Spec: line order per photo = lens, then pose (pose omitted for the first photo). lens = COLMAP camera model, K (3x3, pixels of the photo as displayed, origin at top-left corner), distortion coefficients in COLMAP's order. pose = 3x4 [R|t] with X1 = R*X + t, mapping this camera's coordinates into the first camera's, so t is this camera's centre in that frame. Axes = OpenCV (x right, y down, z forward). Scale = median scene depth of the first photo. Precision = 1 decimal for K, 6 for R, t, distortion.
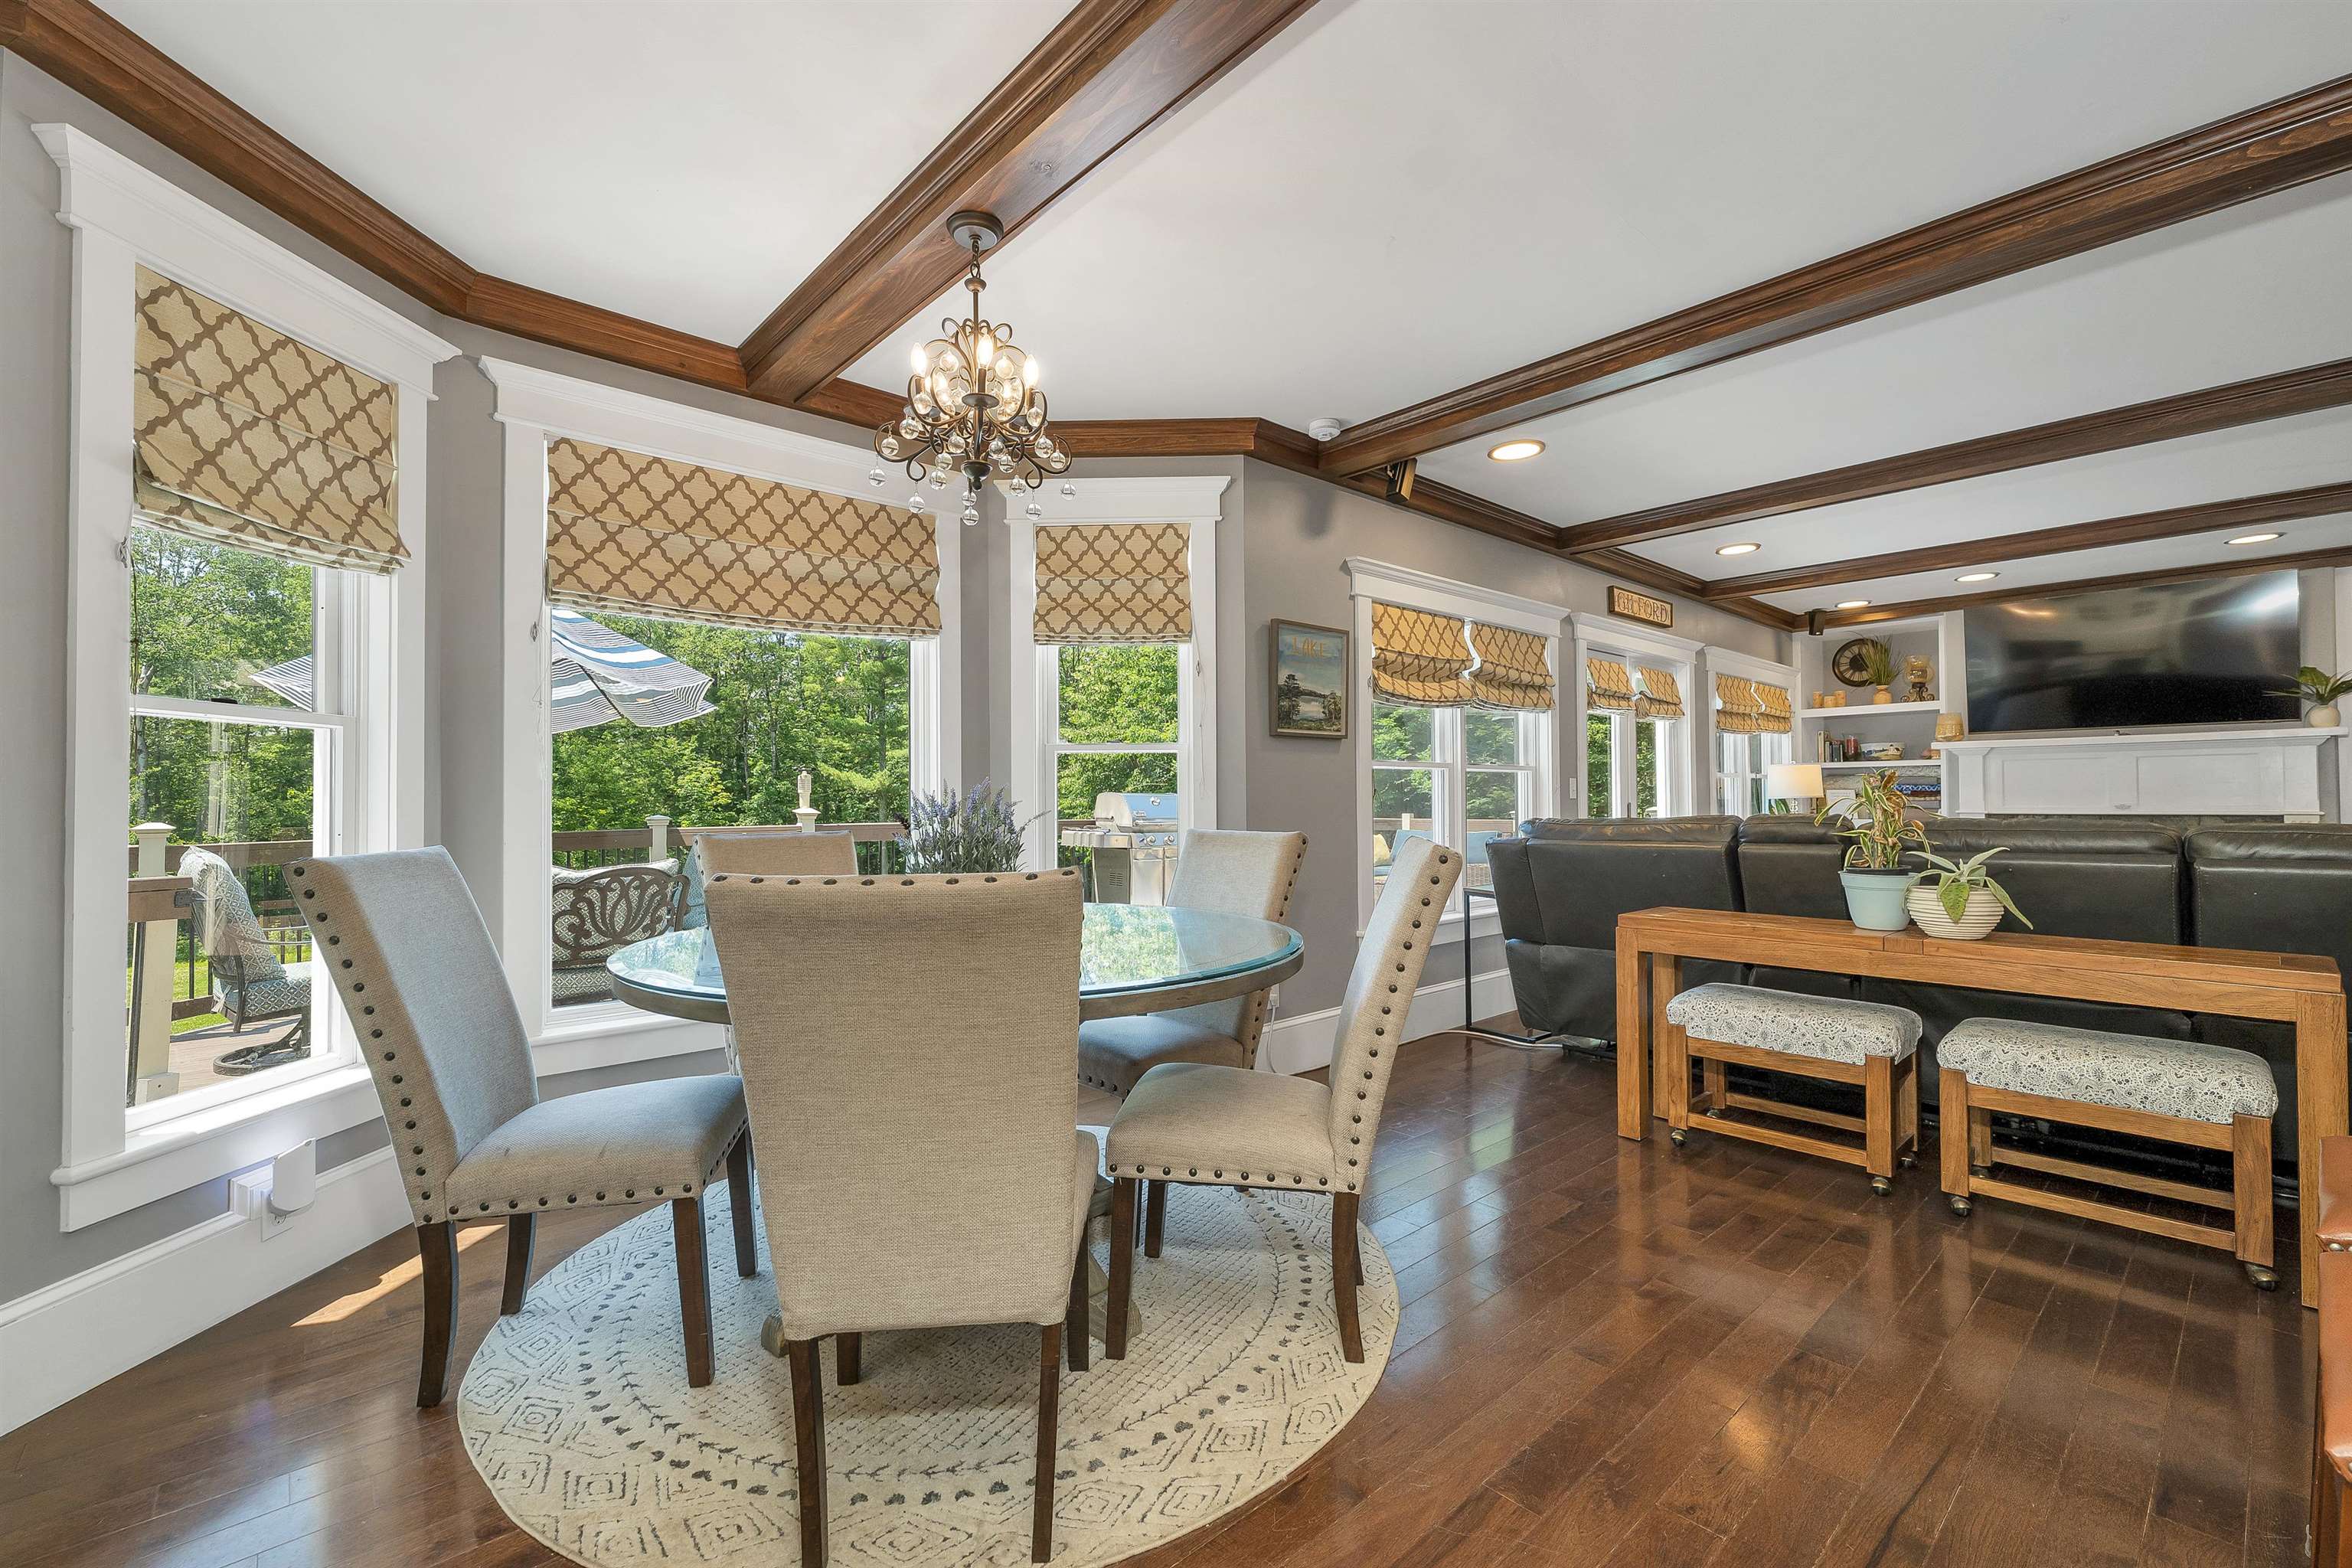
lens RADIAL K [[987.1, 0, 1176.3], [0, 987.1, 804.3], [0, 0, 1]] dist [-0.000218, -0.000578]
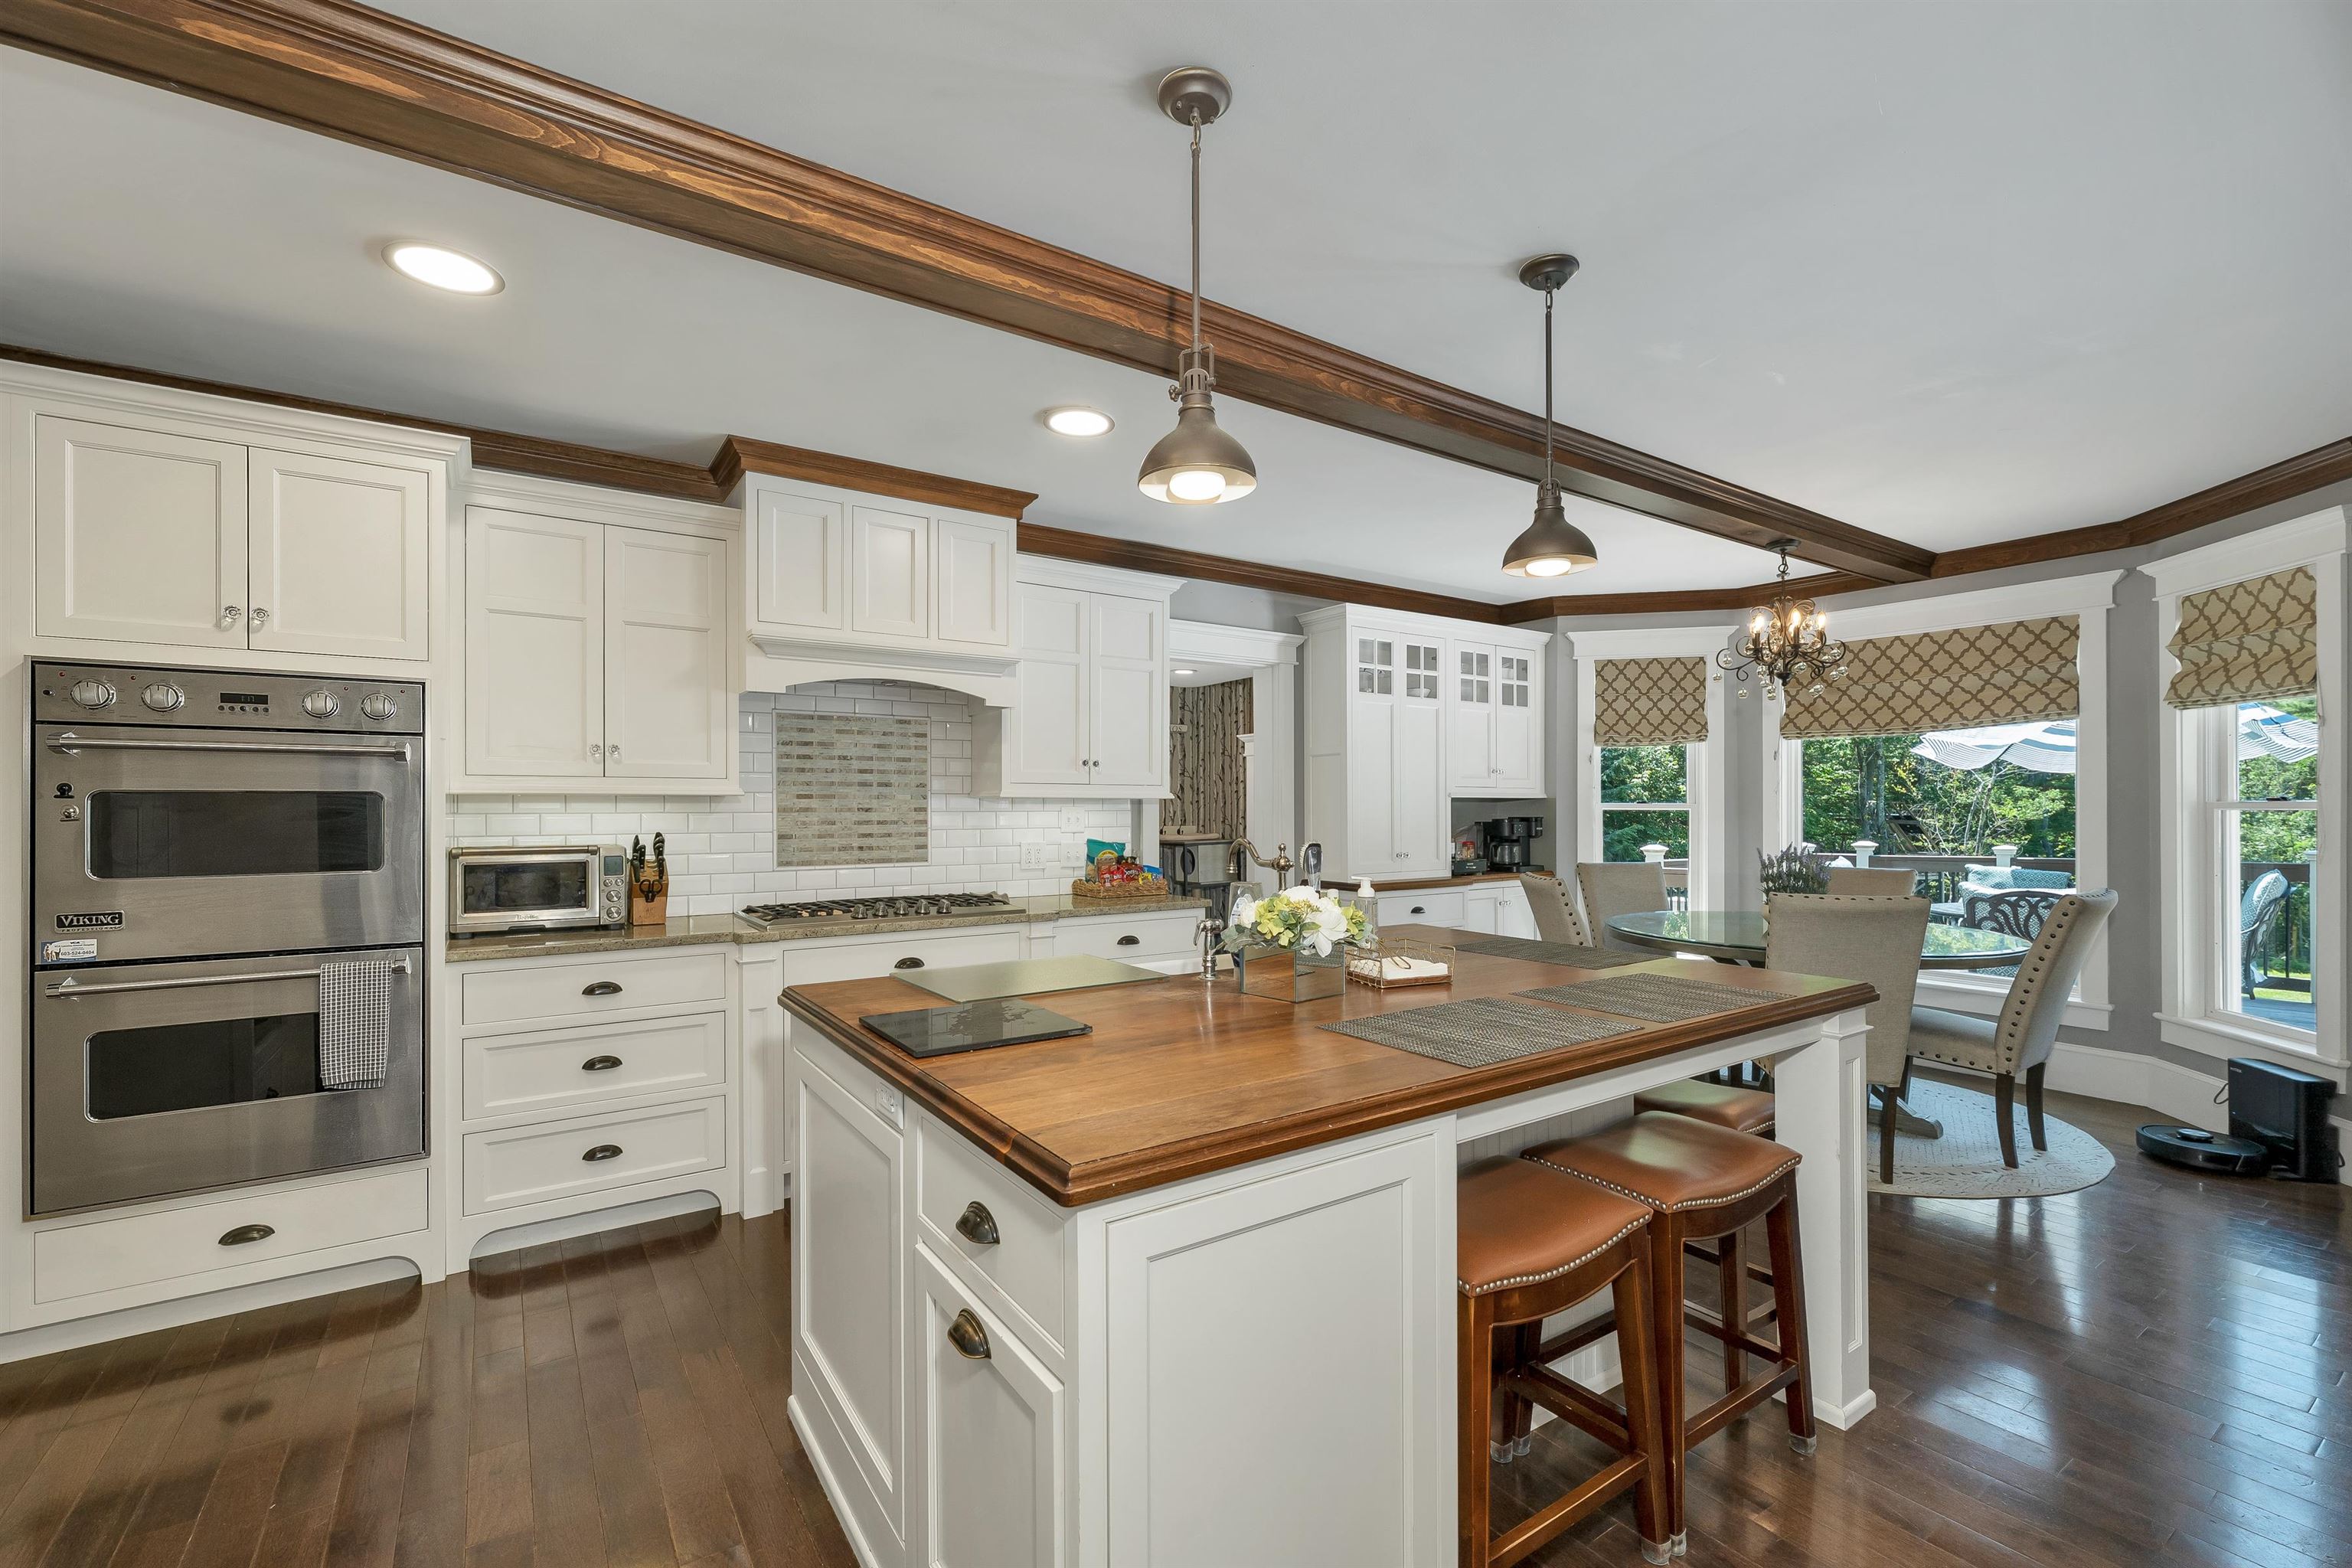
lens RADIAL K [[987.1, 0, 1176.3], [0, 987.1, 804.3], [0, 0, 1]] dist [-0.000218, -0.000578]
pose [[-0.134455, 0.001372, -0.990919, 1.093605], [-0.003679, 0.999991, 0.001884, -0.058873], [0.990913, 0.003898, -0.134449, 0.072109]]
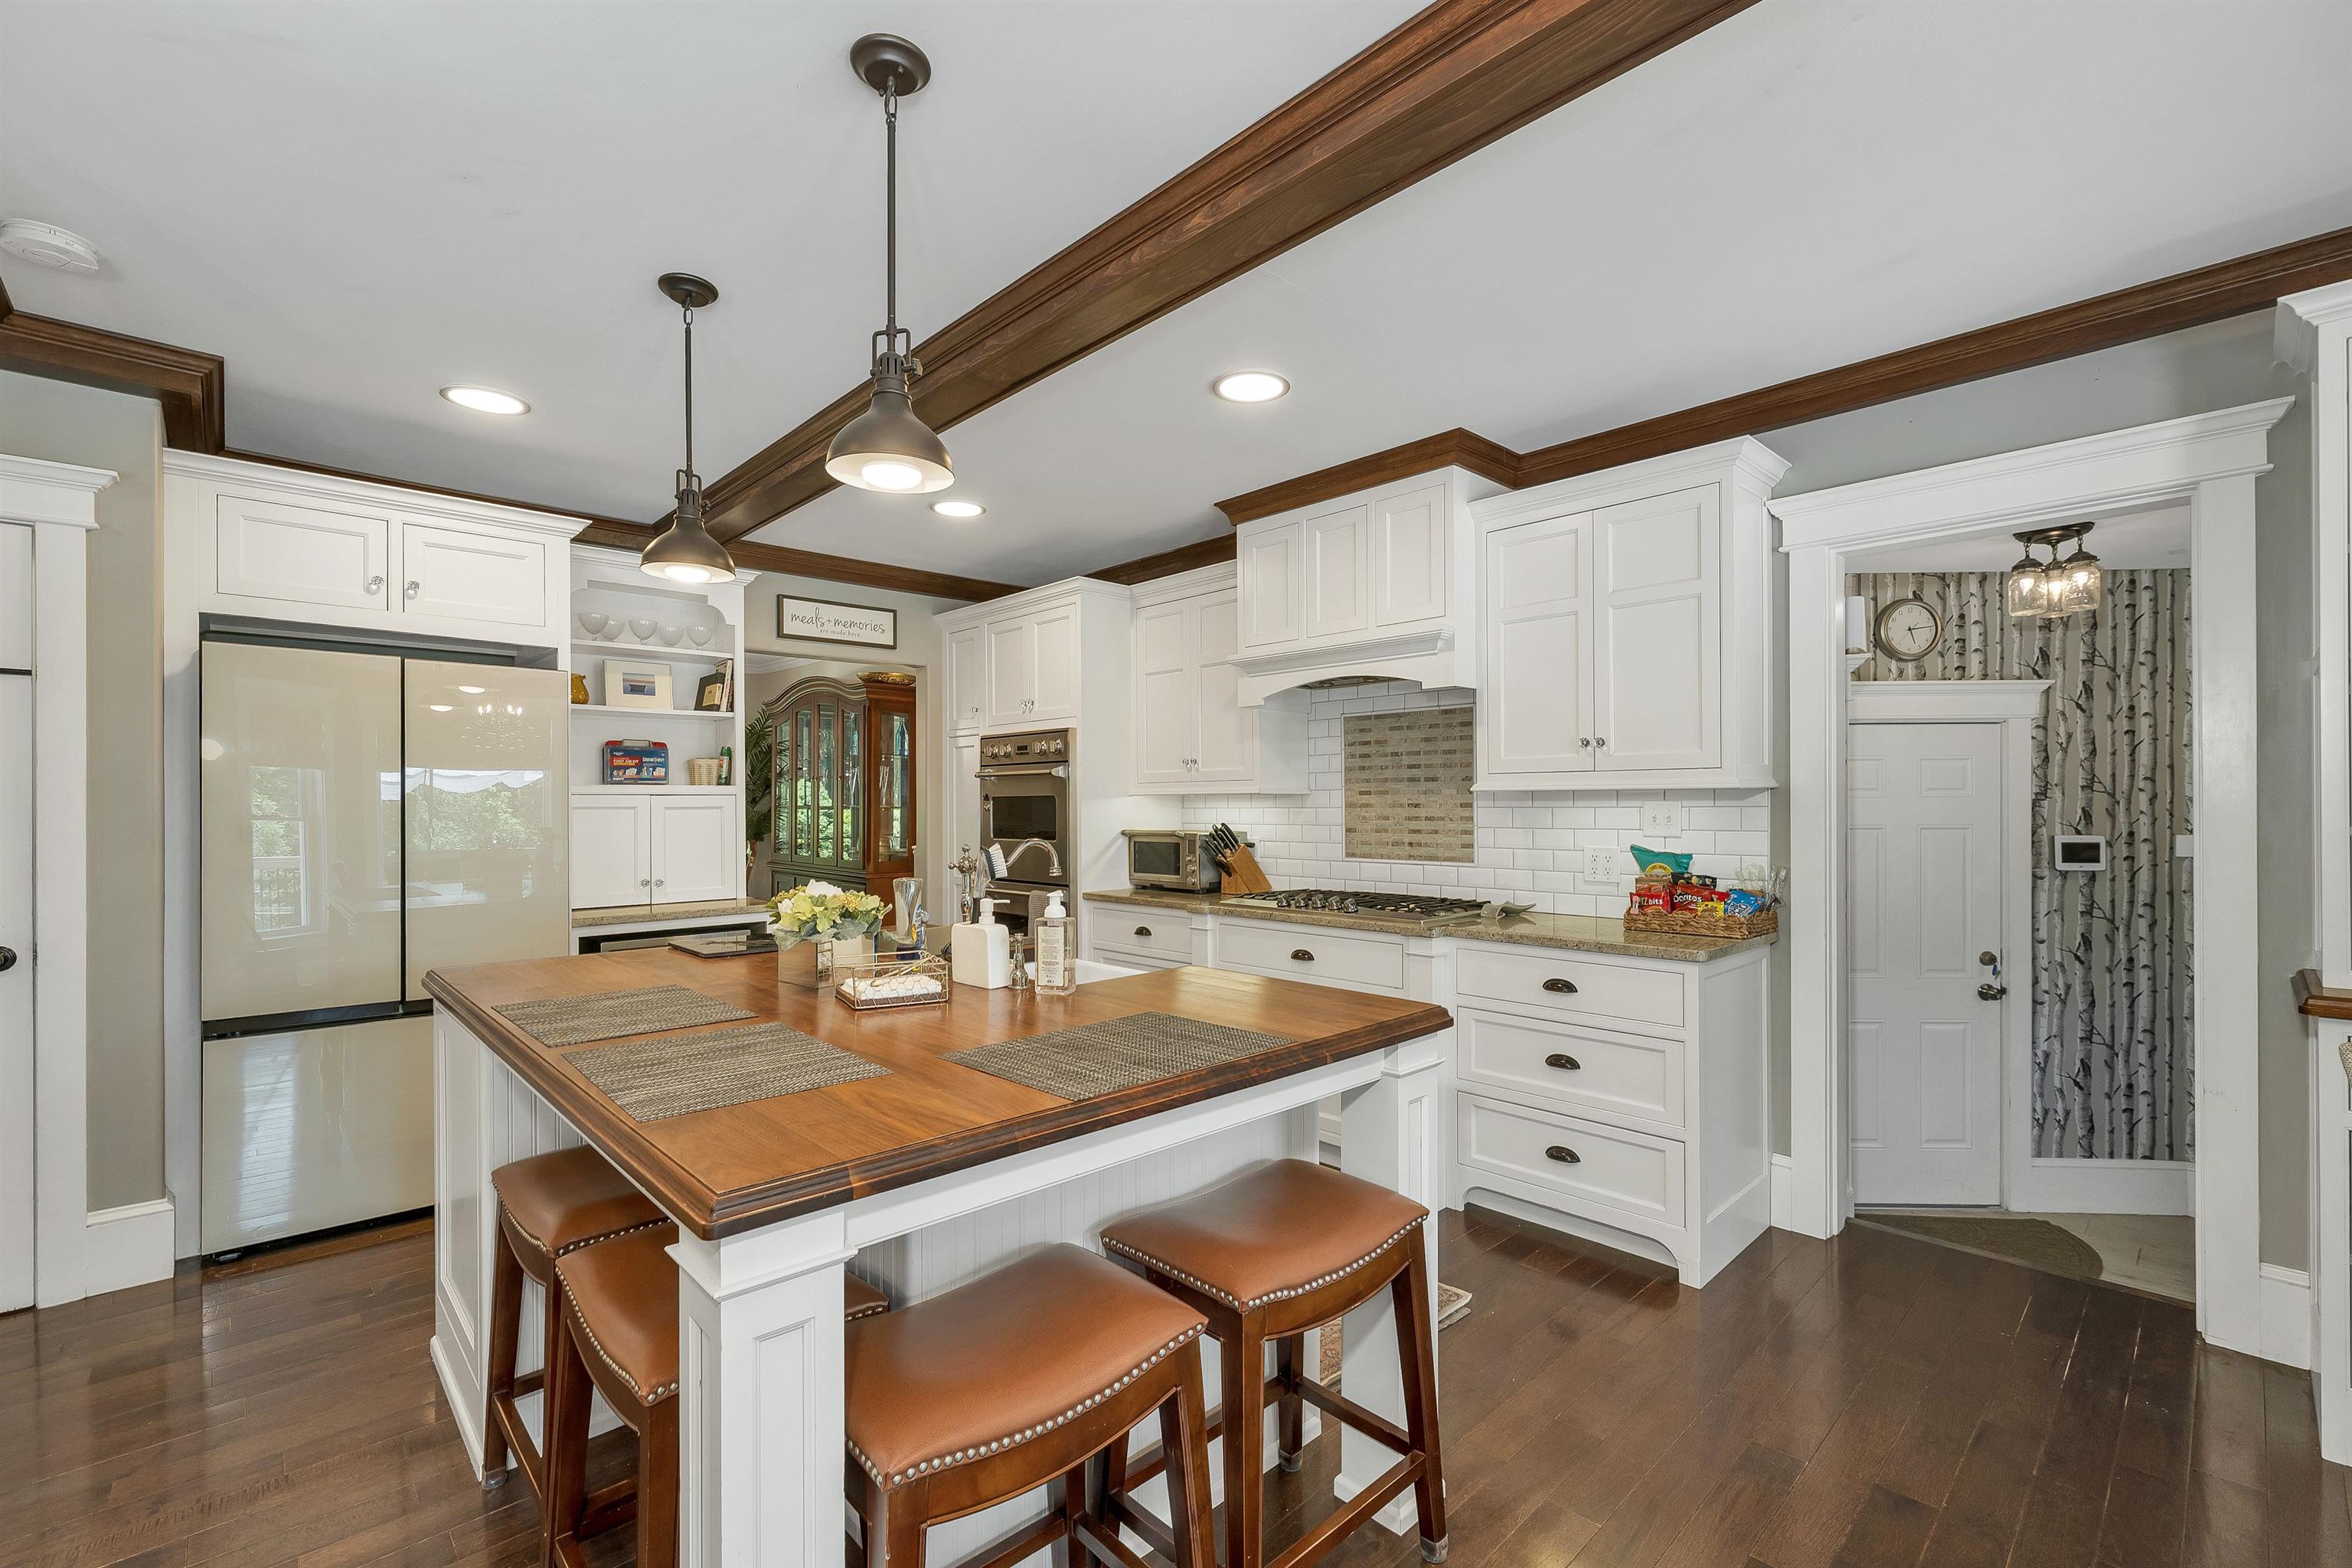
lens RADIAL K [[1007.1, 0, 1173.2], [0, 1007.1, 799.9], [0, 0, 1]] dist [0.000031, -0.000037]
pose [[-0.999581, 0.010011, -0.027158, 0.370369], [0.009952, 0.999948, 0.002277, -0.060561], [0.027180, 0.002006, -0.999629, 0.660164]]
